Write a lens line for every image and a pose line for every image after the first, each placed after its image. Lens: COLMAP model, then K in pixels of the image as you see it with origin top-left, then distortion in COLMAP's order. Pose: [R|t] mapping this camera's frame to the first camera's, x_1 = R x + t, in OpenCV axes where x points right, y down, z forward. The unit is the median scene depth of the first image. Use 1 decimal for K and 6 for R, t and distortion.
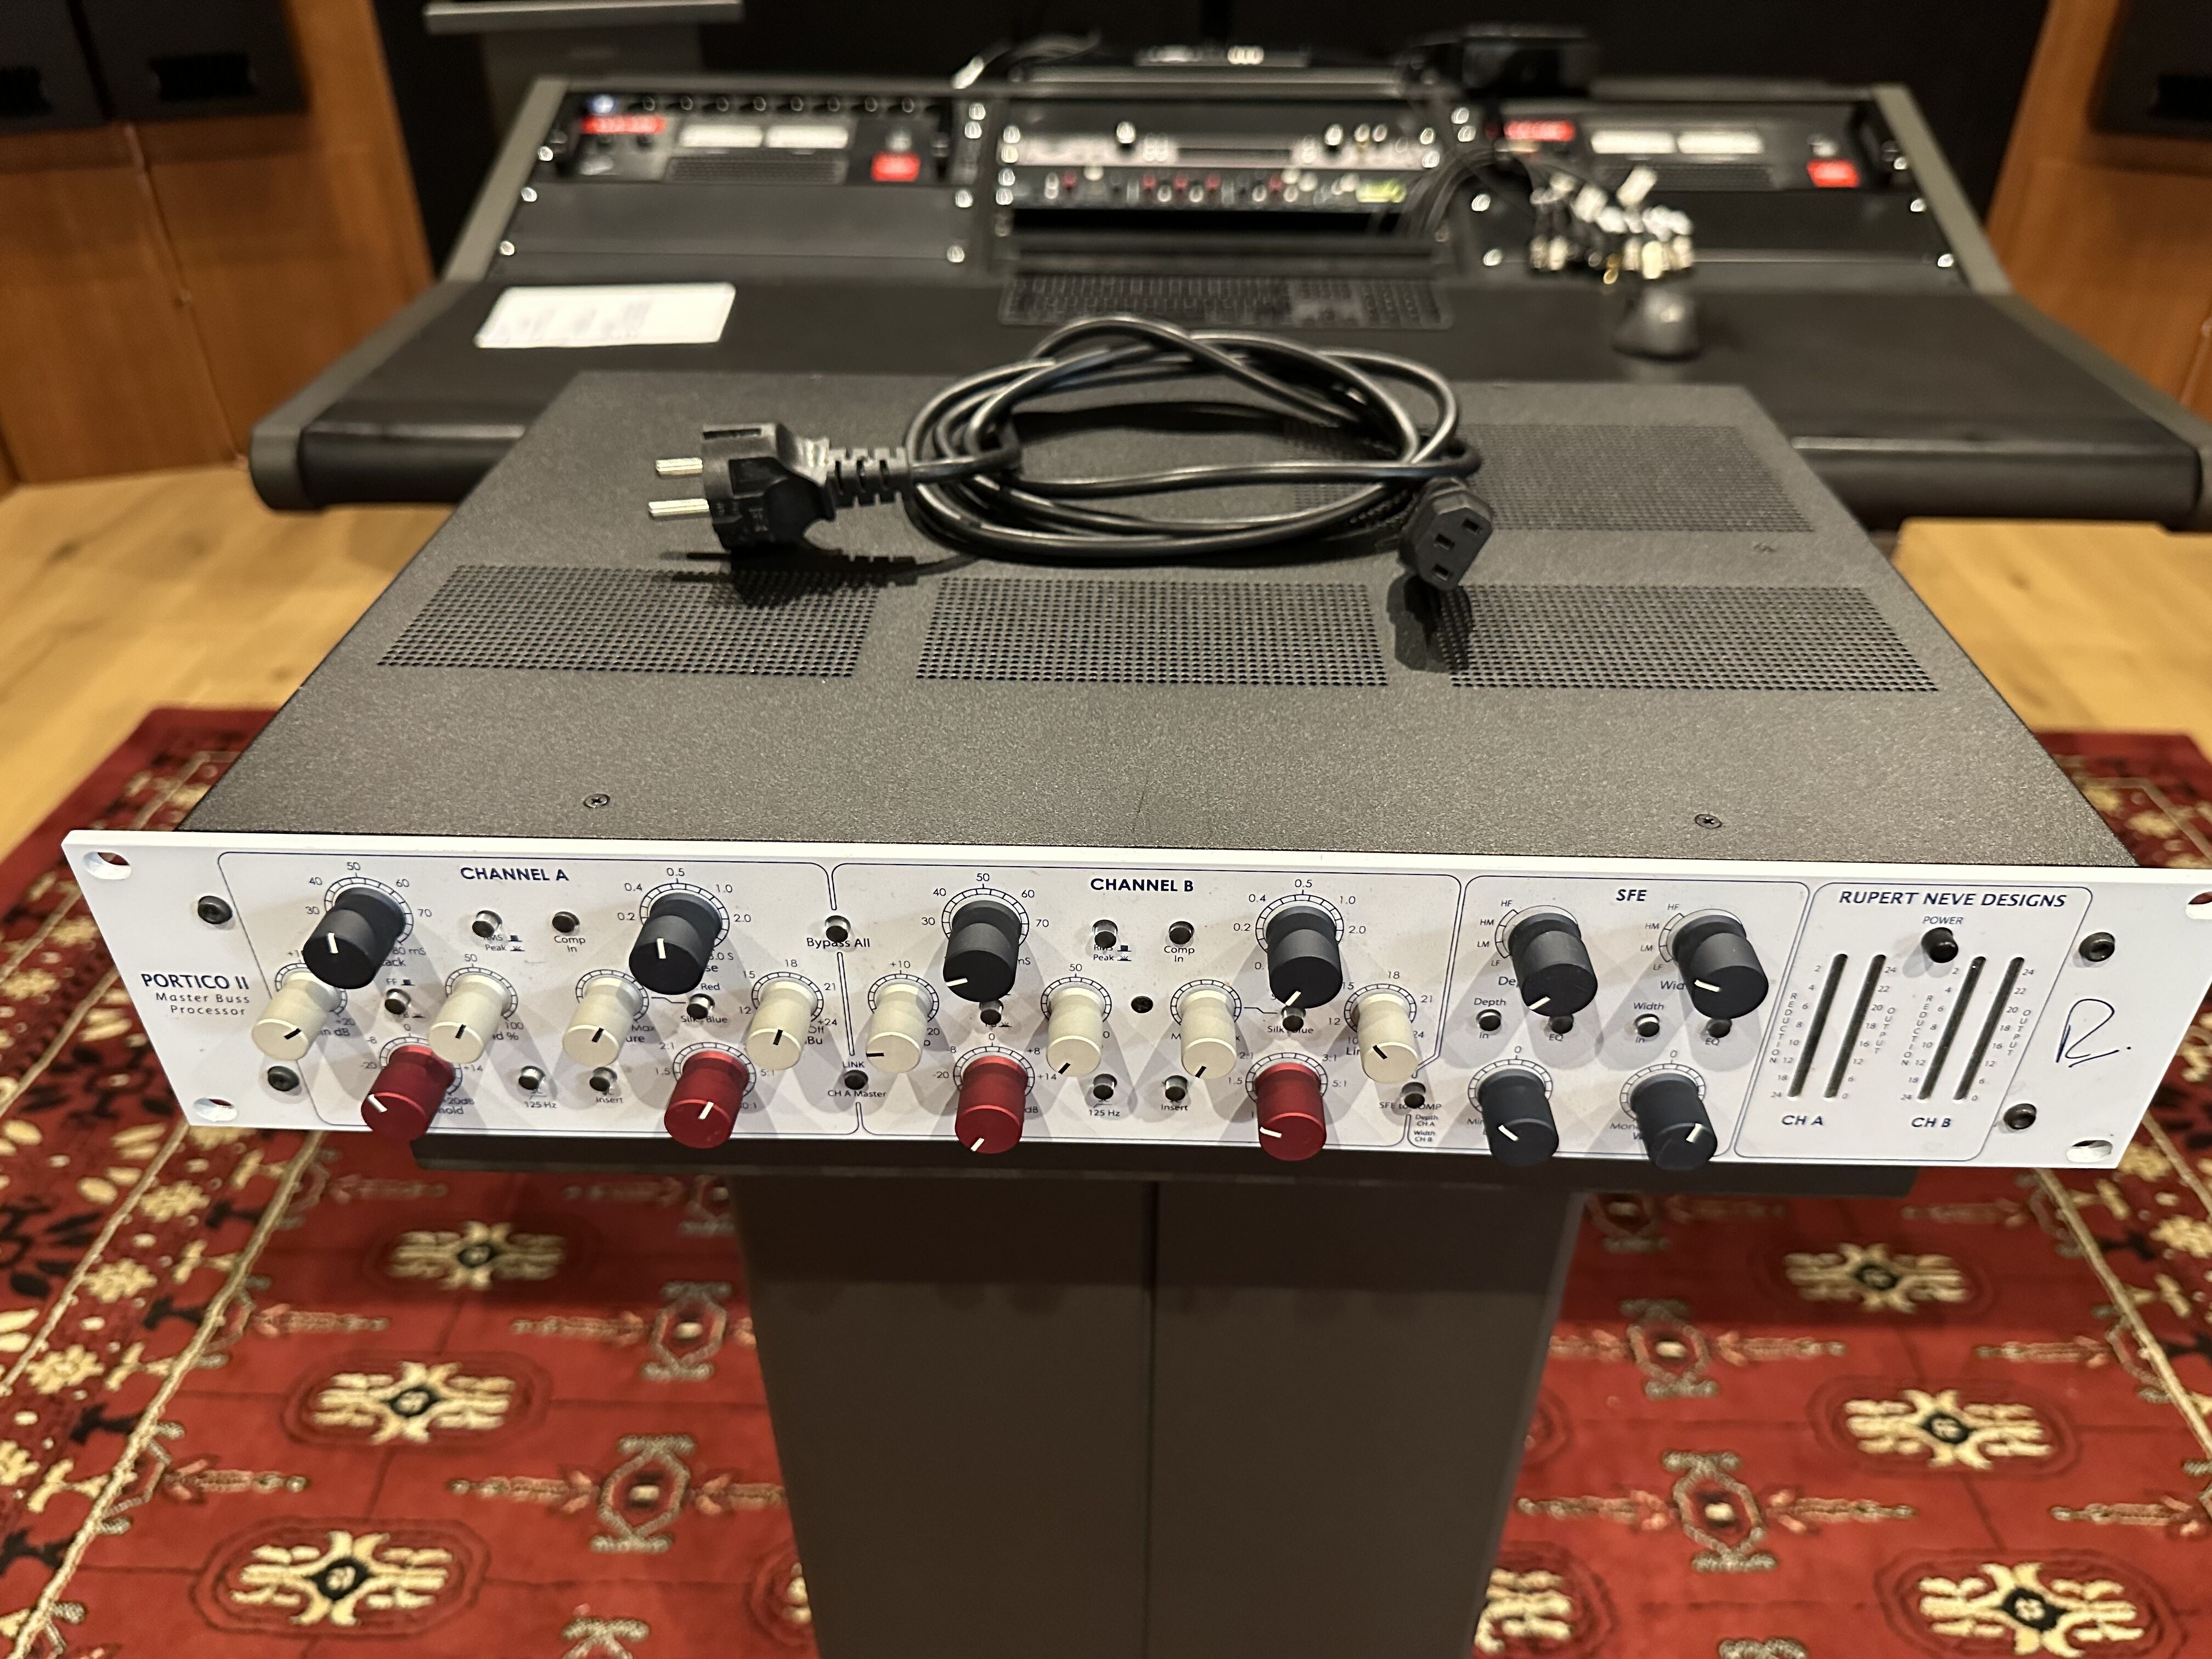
lens RADIAL K [[1619.6, 0, 1126.4], [0, 1619.6, 848.7], [0, 0, 1]] dist [-0.021504, -0.003838]
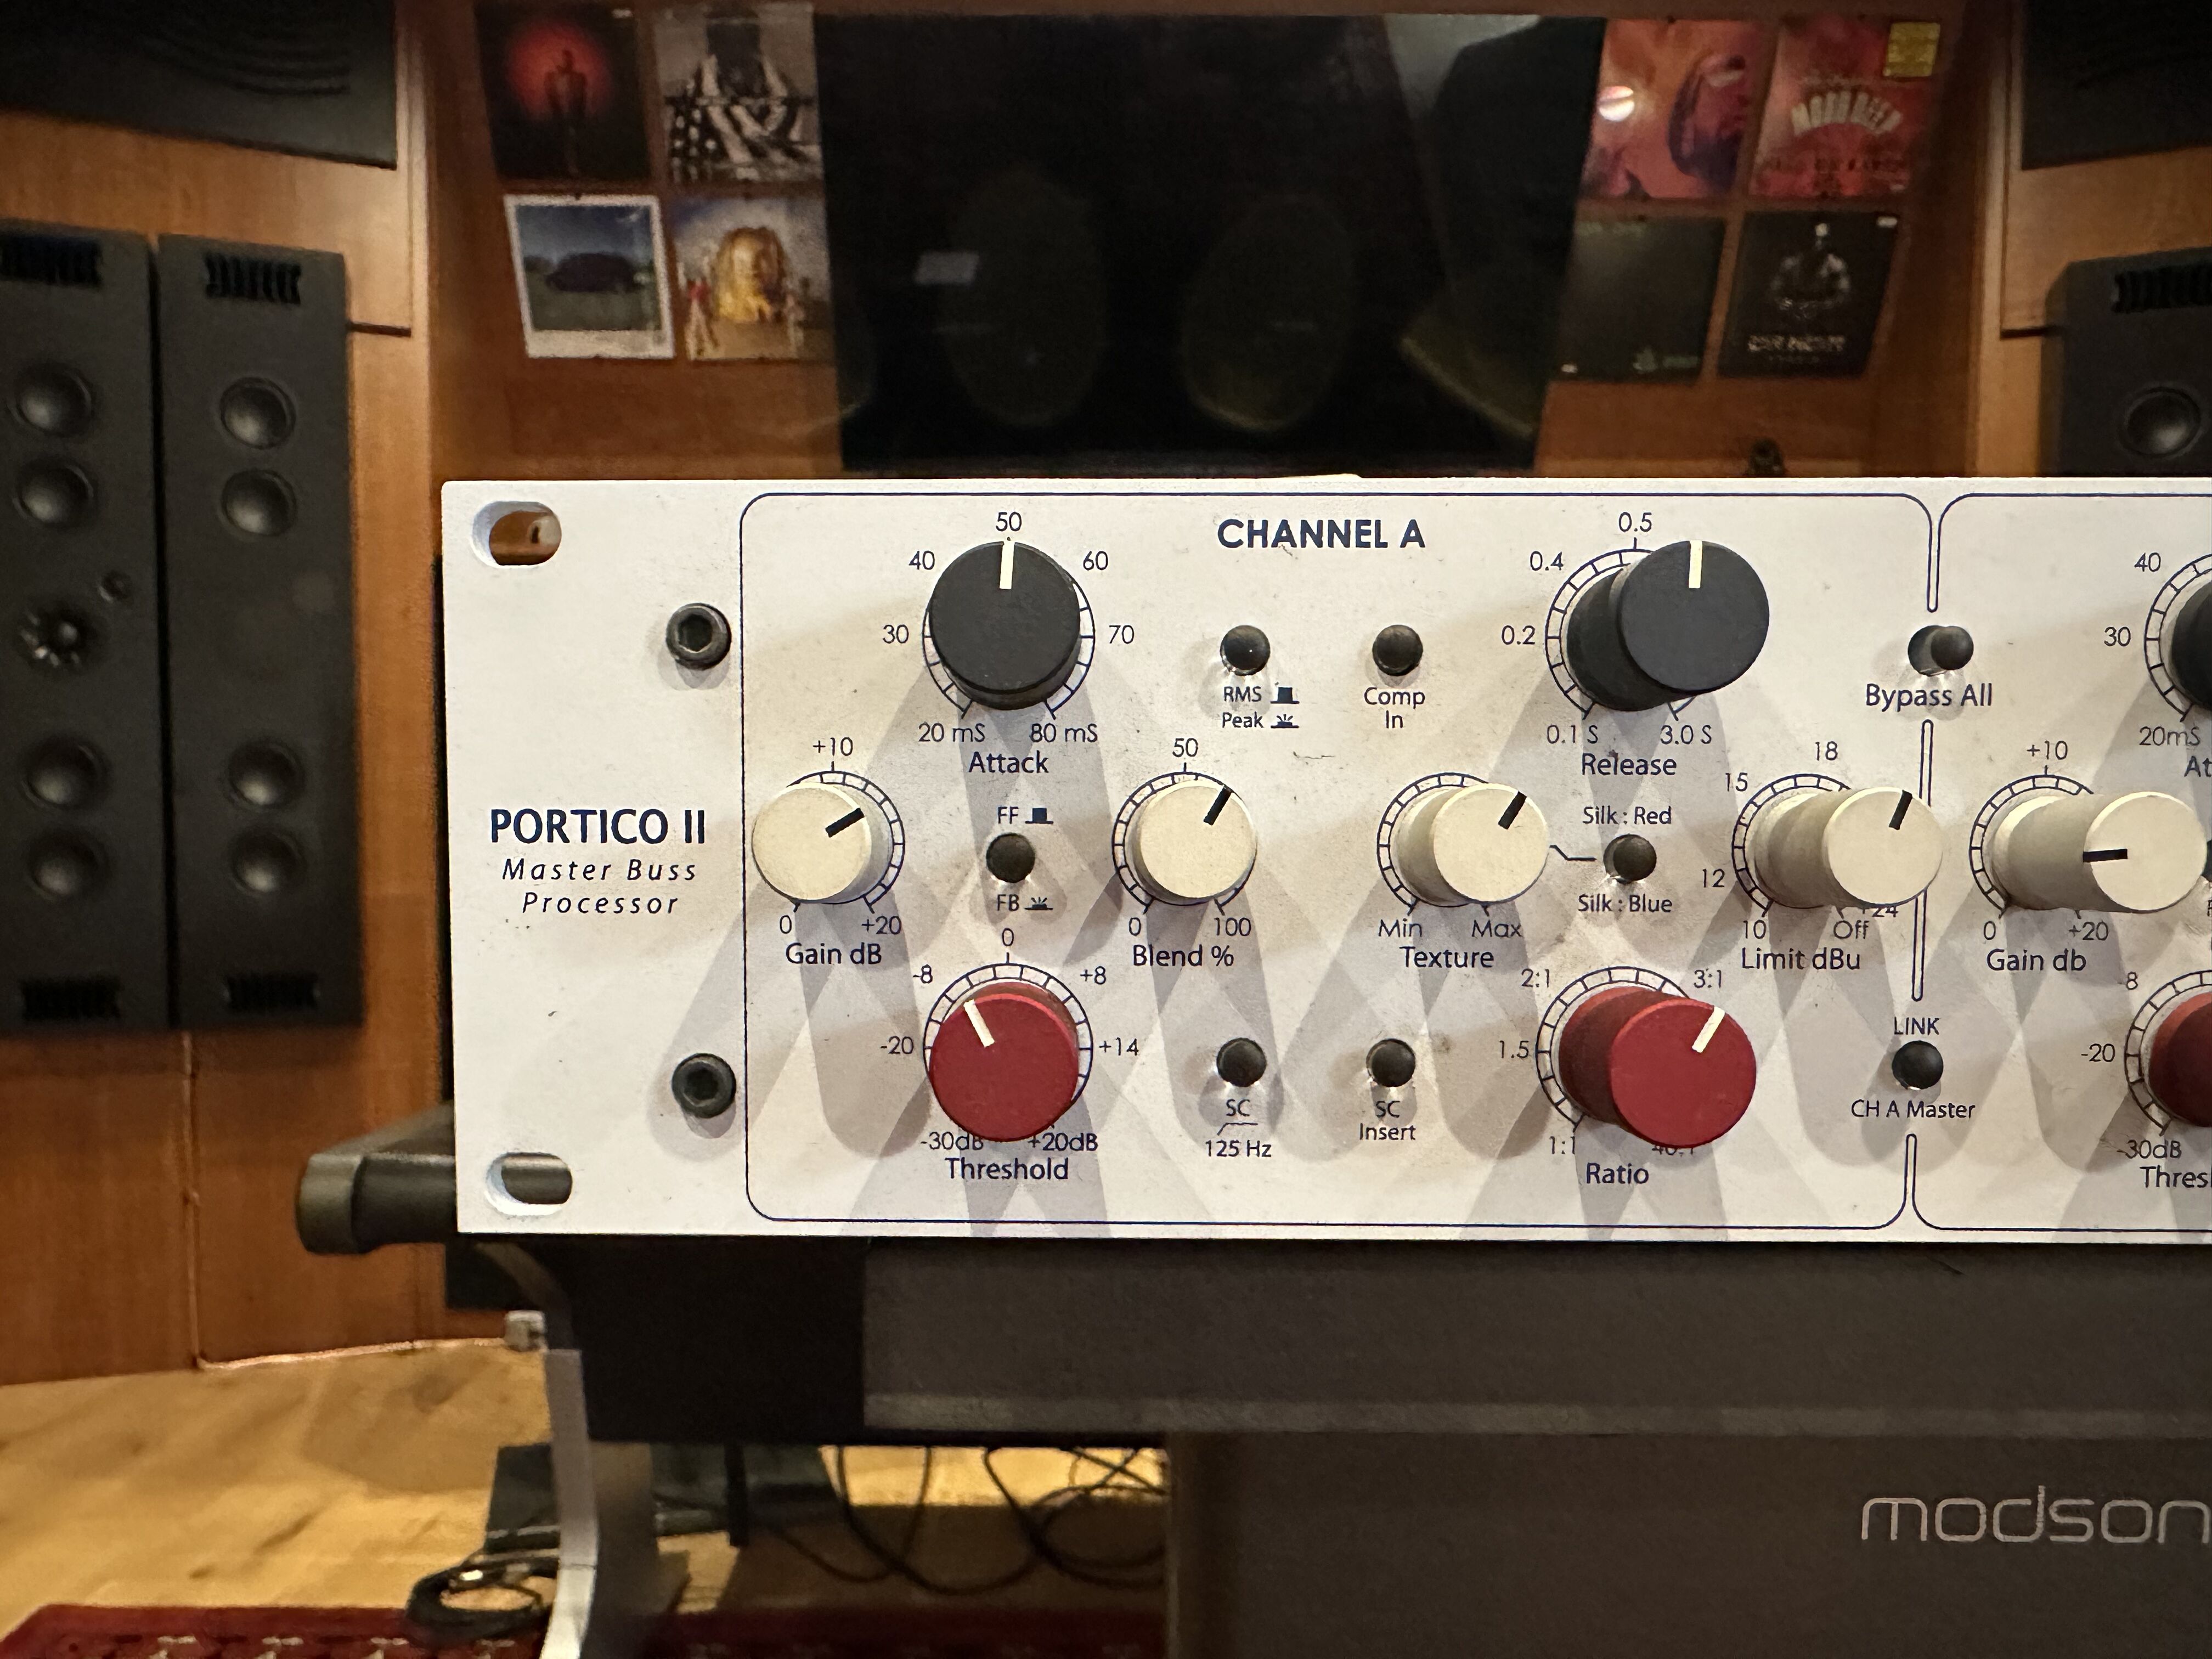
lens RADIAL K [[1619.6, 0, 1067.5], [0, 1619.6, 940.9], [0, 0, 1]] dist [-0.021504, -0.003838]
pose [[0.999967, -0.002053, 0.007816, -0.117637], [0.005926, 0.843822, -0.536590, 0.102036], [-0.005494, 0.536619, 0.843807, 0.160144]]
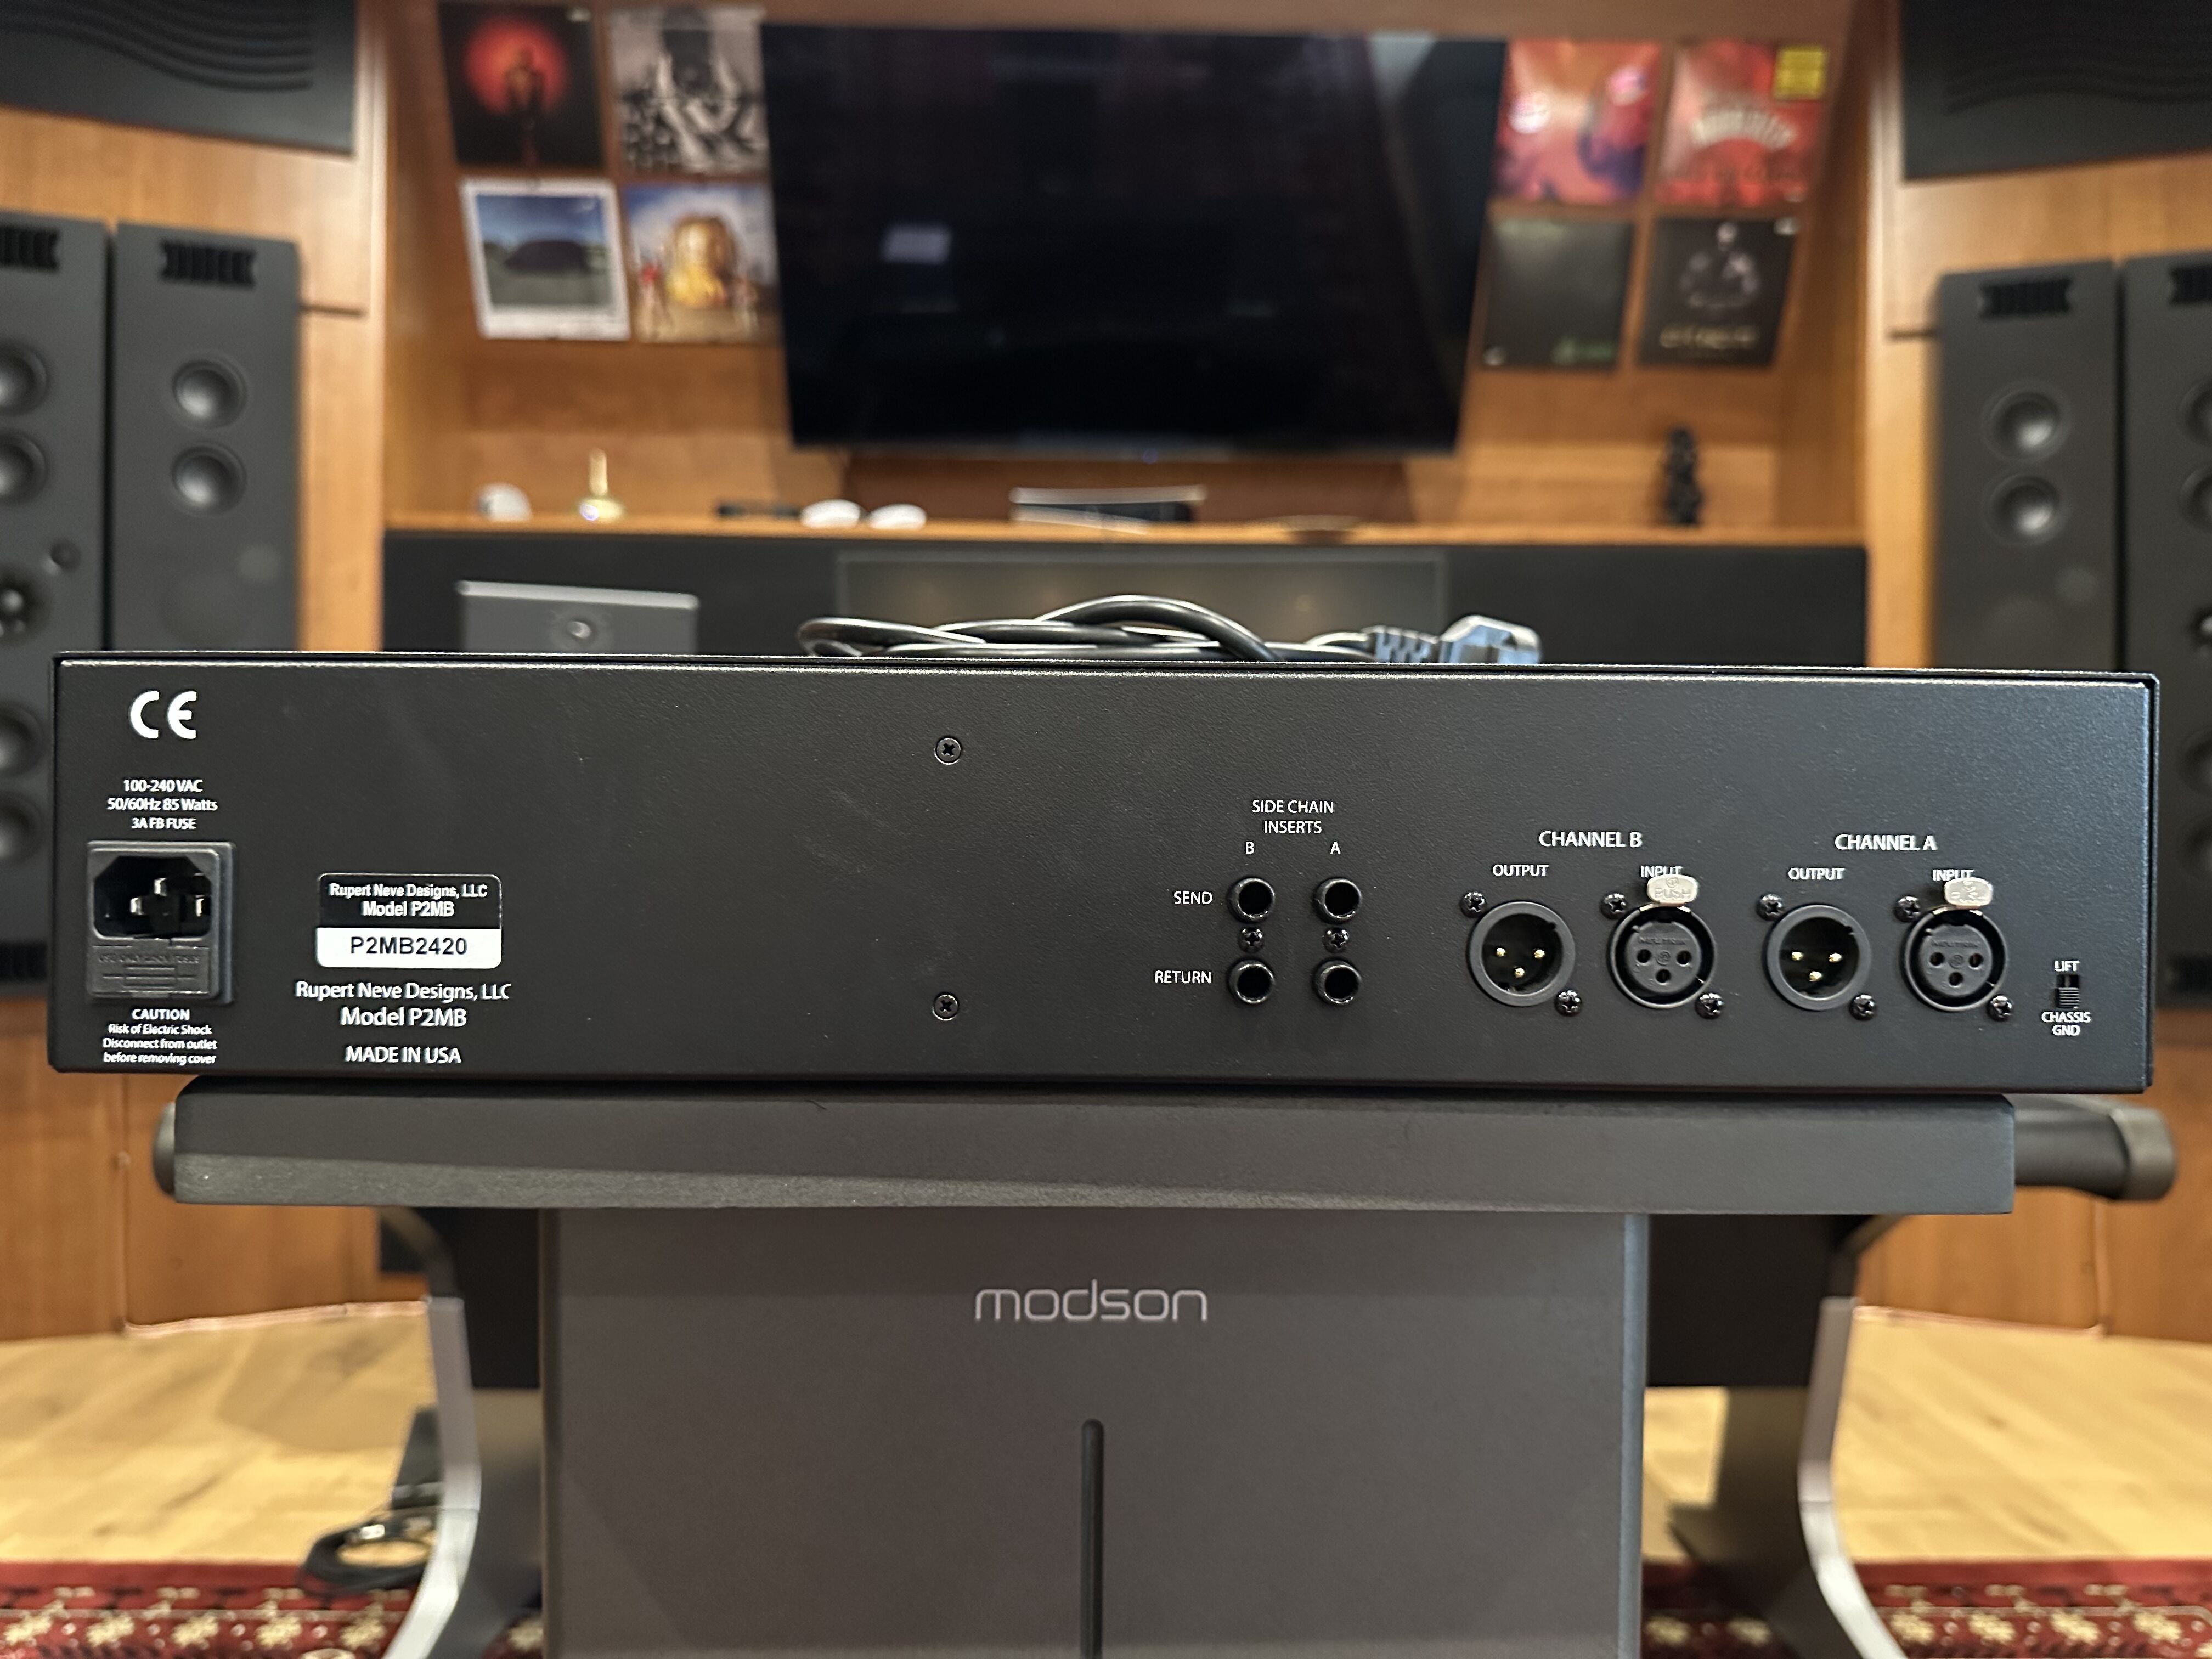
lens RADIAL K [[1619.6, 0, 1115.1], [0, 1619.6, 835.2], [0, 0, 1]] dist [-0.021504, -0.003838]
pose [[0.999268, 0.000881, 0.038254, -0.004714], [0.021300, 0.817725, -0.575215, 0.156182], [-0.031788, 0.575609, 0.817107, 0.071167]]
